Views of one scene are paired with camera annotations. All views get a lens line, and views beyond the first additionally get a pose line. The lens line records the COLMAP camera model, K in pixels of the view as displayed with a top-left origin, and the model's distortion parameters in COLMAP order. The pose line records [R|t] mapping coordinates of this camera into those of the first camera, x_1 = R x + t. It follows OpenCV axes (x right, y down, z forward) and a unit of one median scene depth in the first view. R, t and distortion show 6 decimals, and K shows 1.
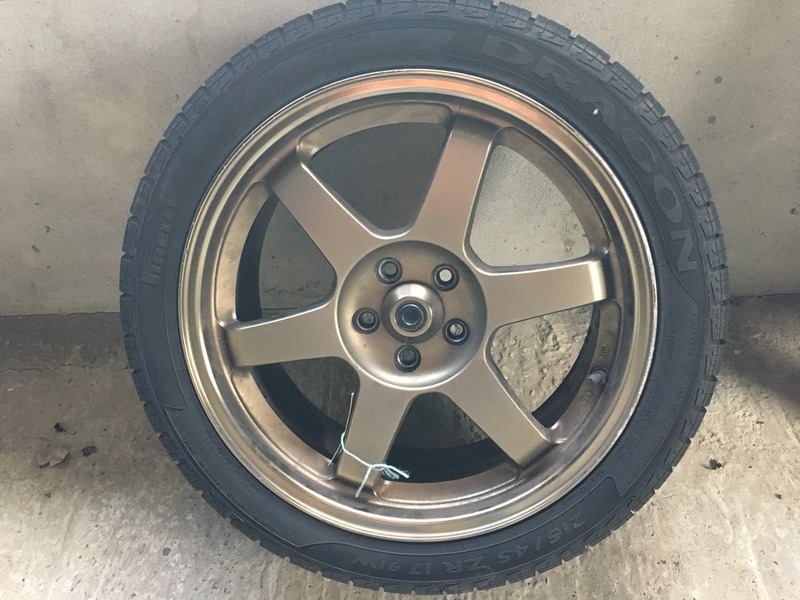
lens RADIAL K [[672.3, 0, 401.0], [0, 672.3, 309.6], [0, 0, 1]] dist [0.088045, -0.127565]
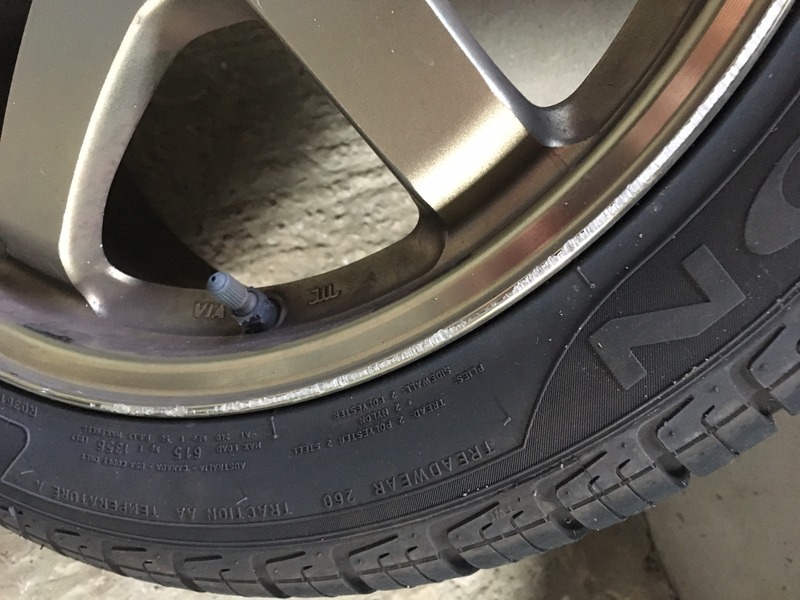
lens RADIAL K [[686.1, 0, 400.0], [0, 686.1, 300.0], [0, 0, 1]] dist [0.046704, -0.106112]
pose [[0.447657, 0.893805, -0.026749, 0.335213], [-0.879272, 0.445428, 0.168744, -0.038343], [0.162739, -0.052020, 0.985297, 0.639012]]
